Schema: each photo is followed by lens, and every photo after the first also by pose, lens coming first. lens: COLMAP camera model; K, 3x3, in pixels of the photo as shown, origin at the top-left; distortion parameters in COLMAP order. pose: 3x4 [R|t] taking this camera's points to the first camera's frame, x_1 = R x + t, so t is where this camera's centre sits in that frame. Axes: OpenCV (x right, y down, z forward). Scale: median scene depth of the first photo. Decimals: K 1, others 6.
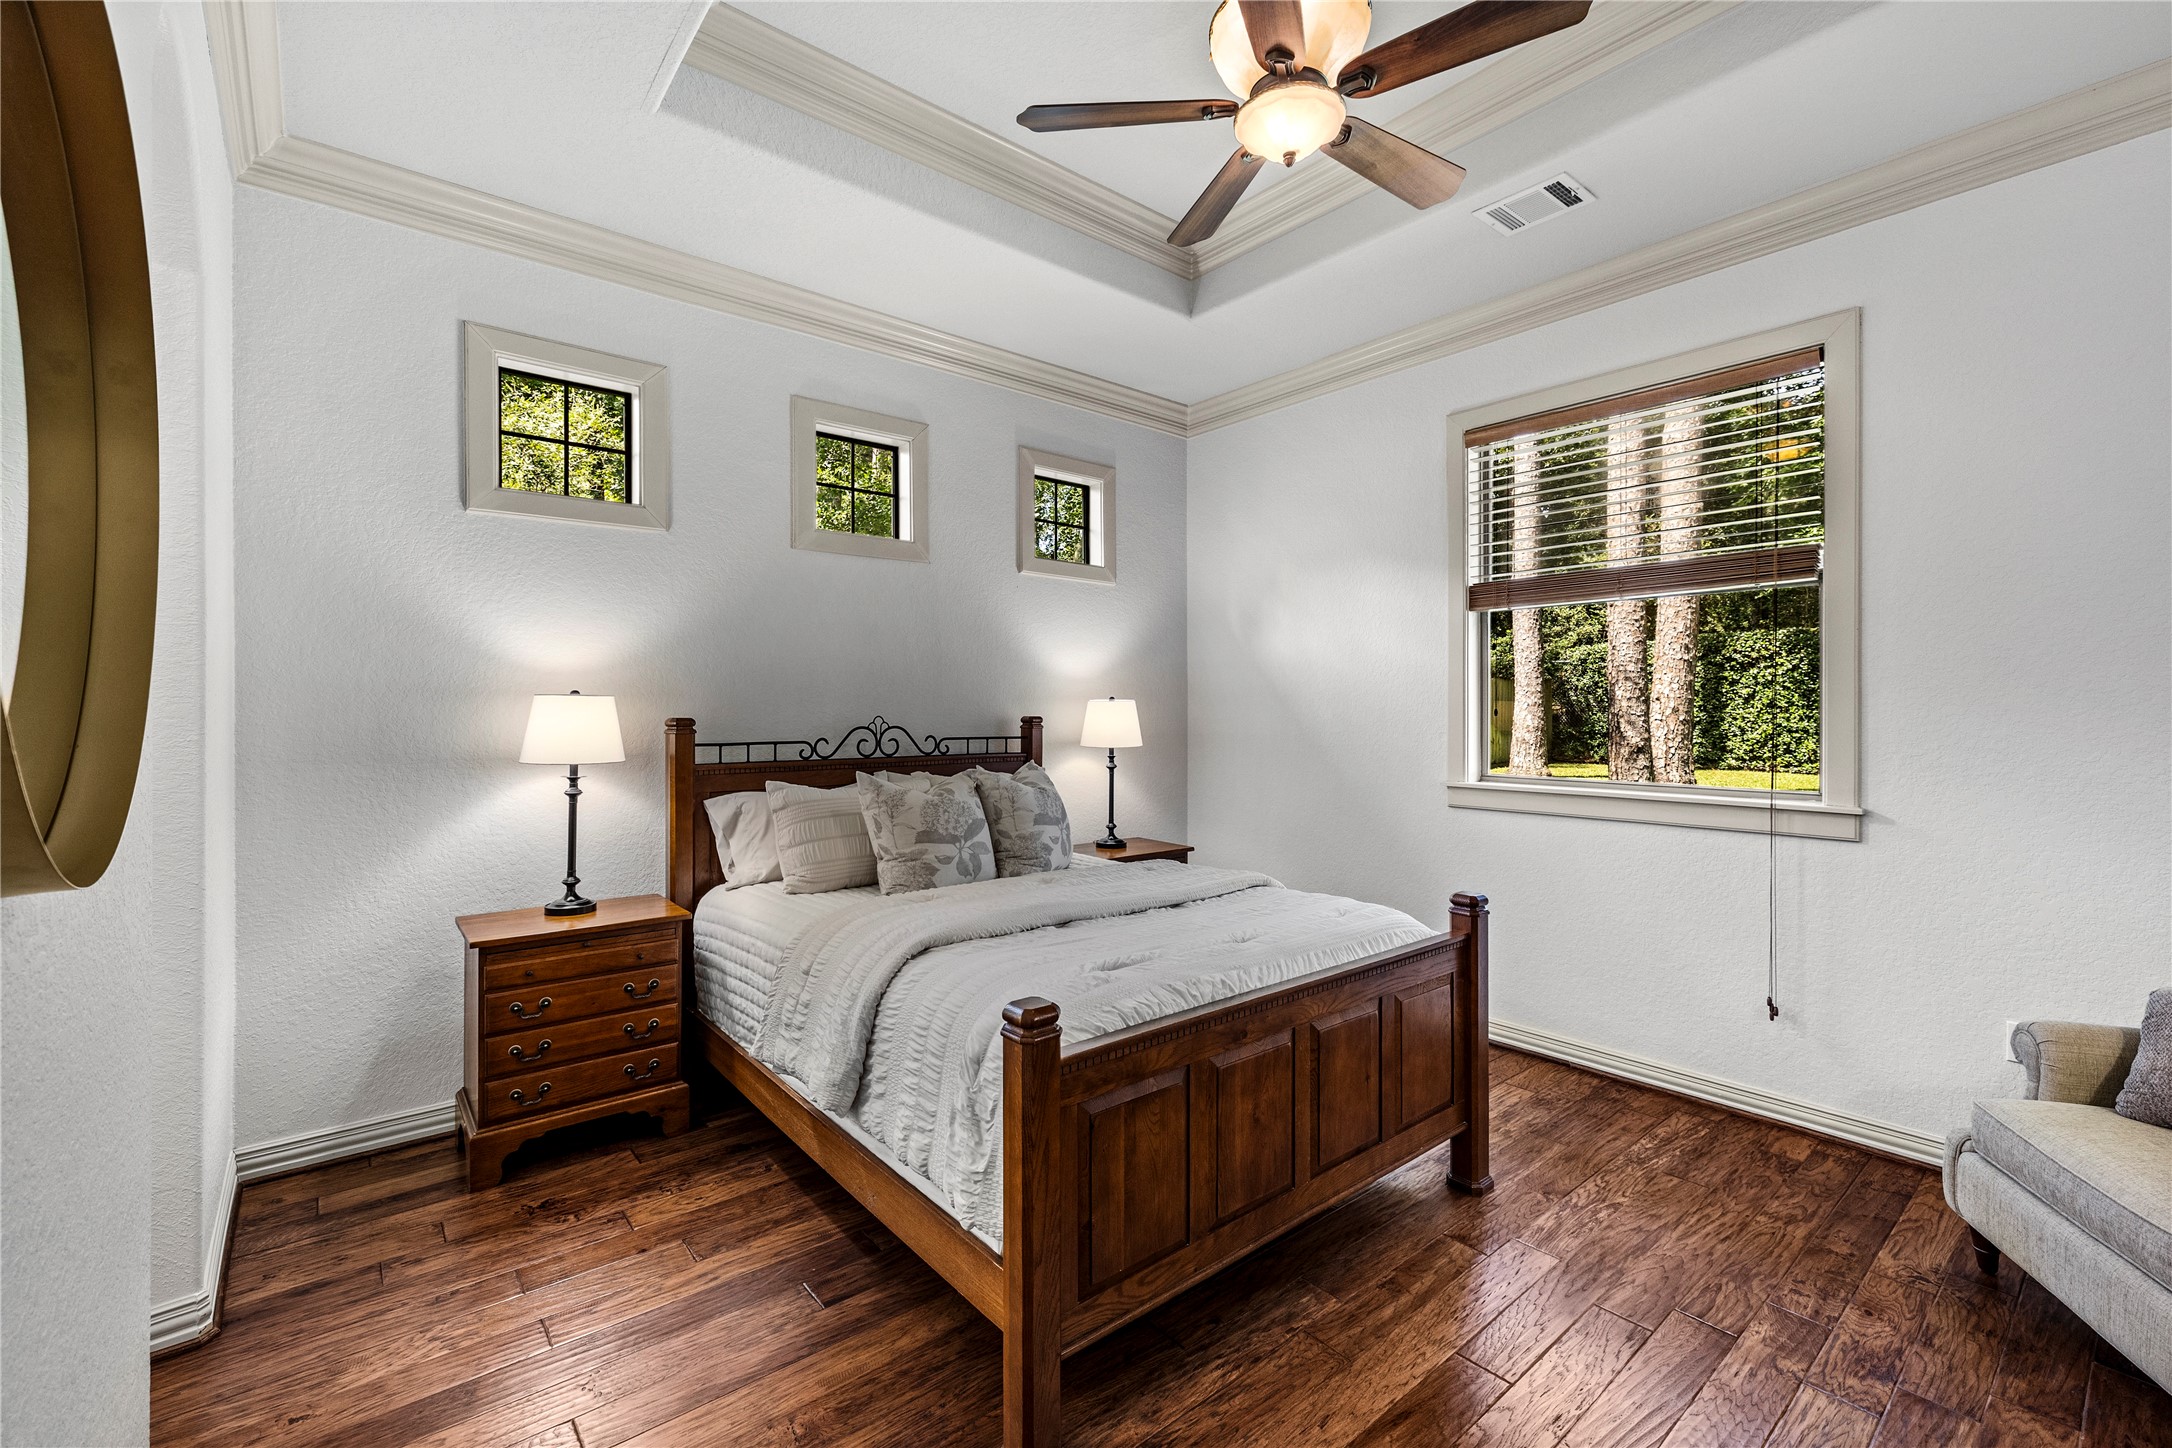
lens RADIAL K [[925.1, 0, 1090.3], [0, 925.1, 722.6], [0, 0, 1]] dist [0.001955, -0.000599]
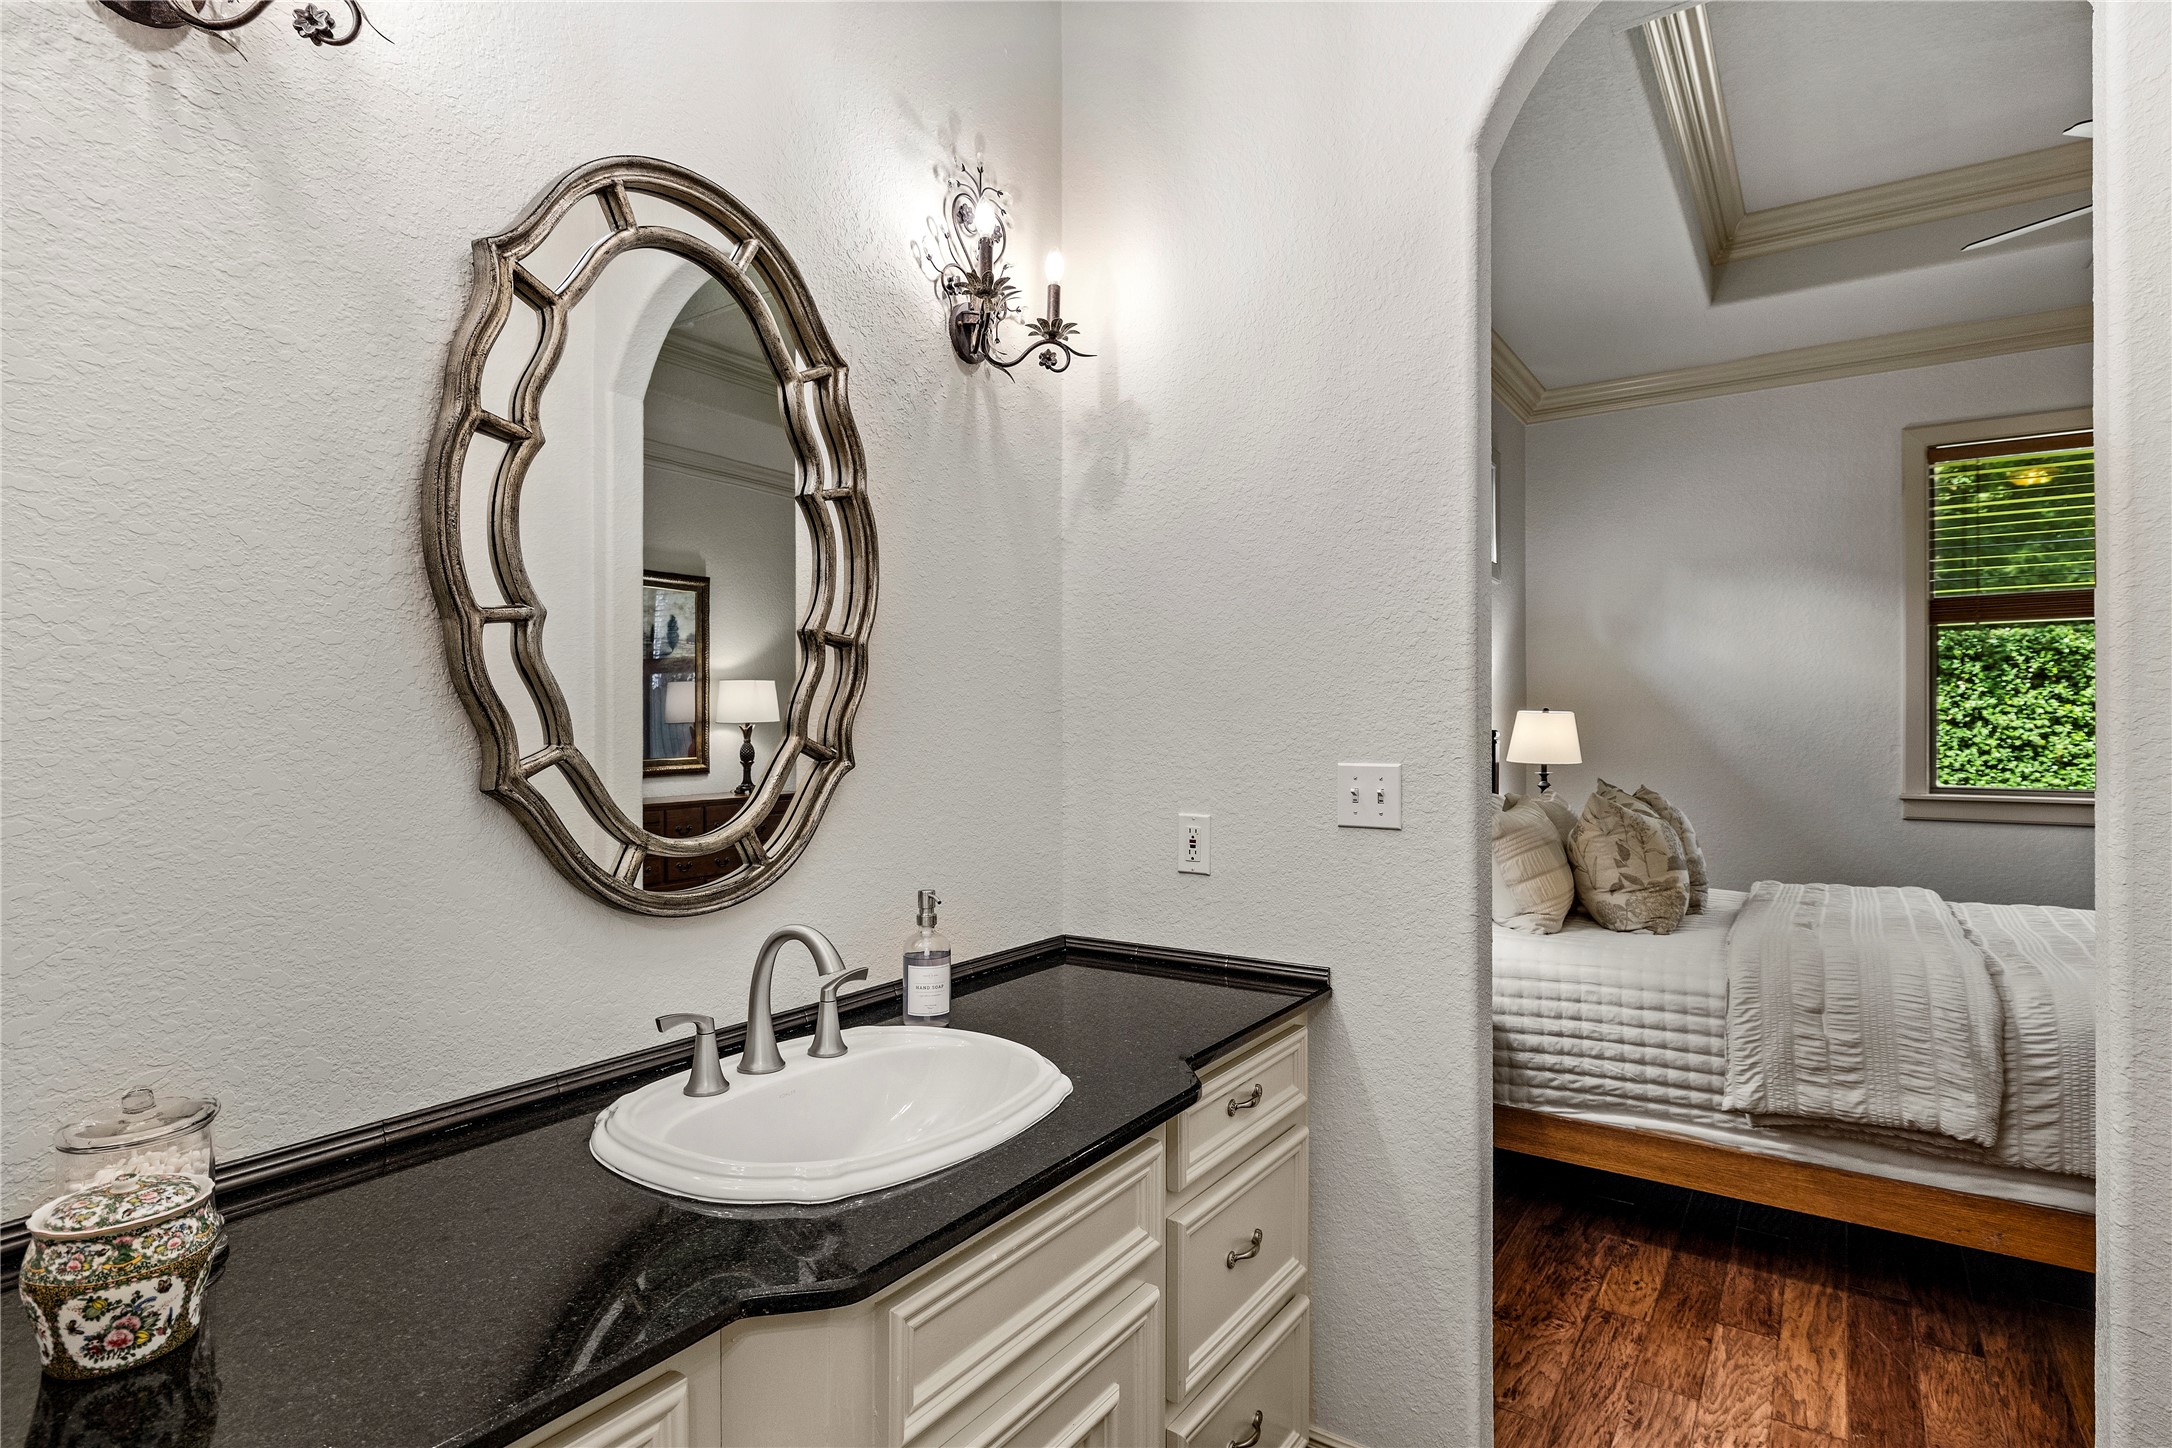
lens RADIAL K [[1122.7, 0, 1078.2], [0, 1122.7, 718.6], [0, 0, 1]] dist [-0.003982, 0.003219]
pose [[0.963704, -0.001141, 0.266970, -0.797486], [0.005325, 0.999874, -0.014947, -0.004316], [-0.266919, 0.015826, 0.963589, 0.073315]]
